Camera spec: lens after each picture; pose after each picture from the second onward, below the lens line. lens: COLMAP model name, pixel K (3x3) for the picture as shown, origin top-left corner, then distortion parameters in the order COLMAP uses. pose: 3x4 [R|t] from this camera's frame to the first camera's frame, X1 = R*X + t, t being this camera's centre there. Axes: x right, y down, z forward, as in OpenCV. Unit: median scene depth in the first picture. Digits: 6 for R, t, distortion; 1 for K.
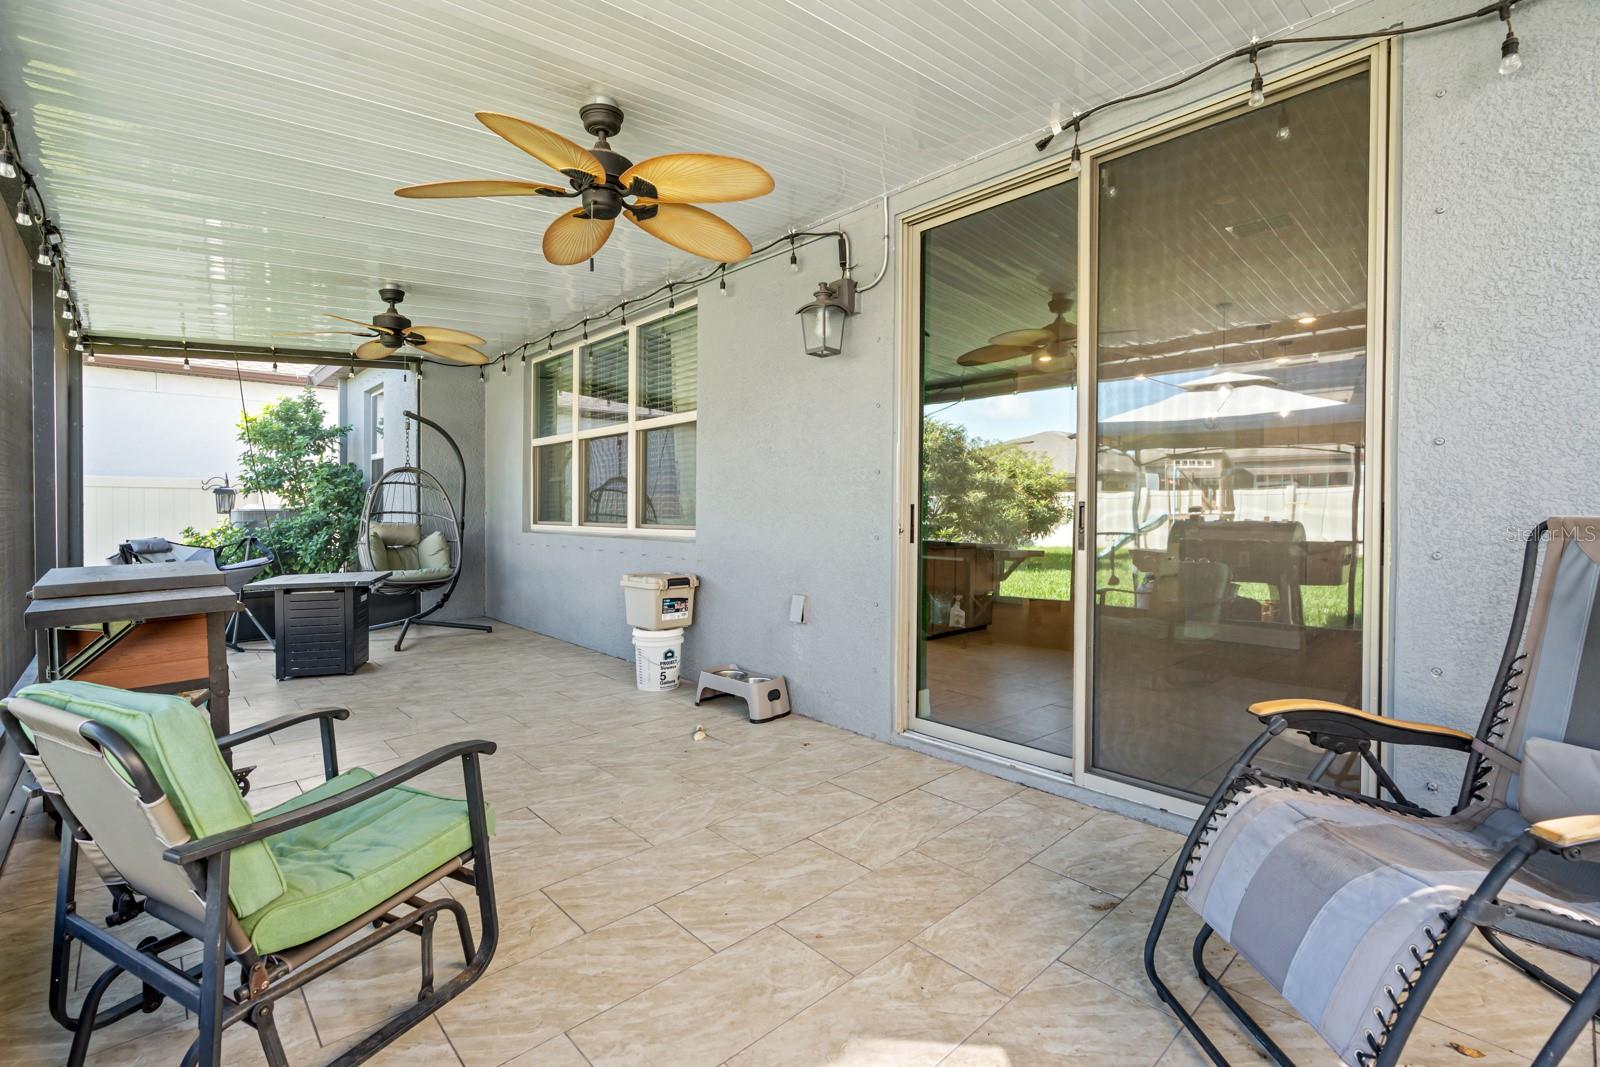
lens RADIAL K [[731.8, 0, 785.1], [0, 731.8, 523.2], [0, 0, 1]] dist [-0.004992, 0.000521]
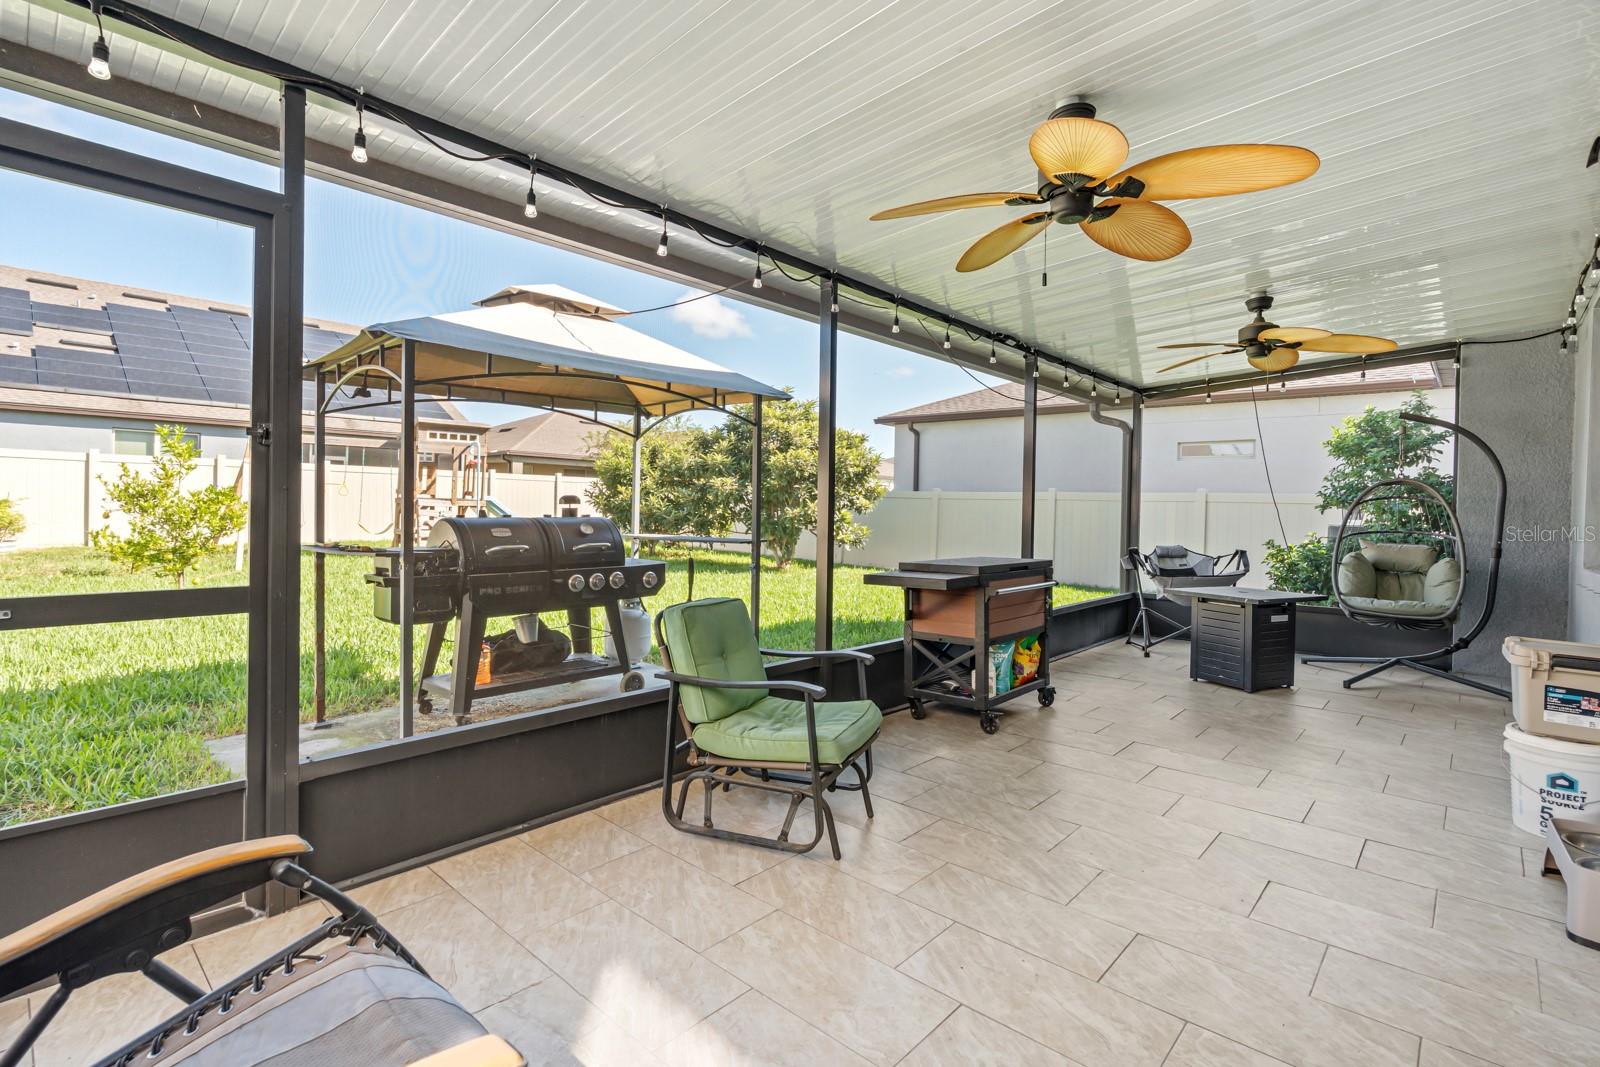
lens RADIAL K [[731.8, 0, 787.4], [0, 731.8, 523.2], [0, 0, 1]] dist [-0.004992, 0.000521]
pose [[0.093619, 0.022952, -0.995344, 0.369470], [-0.042068, 0.998933, 0.019078, -0.016335], [0.994719, 0.040086, 0.094484, 0.307042]]
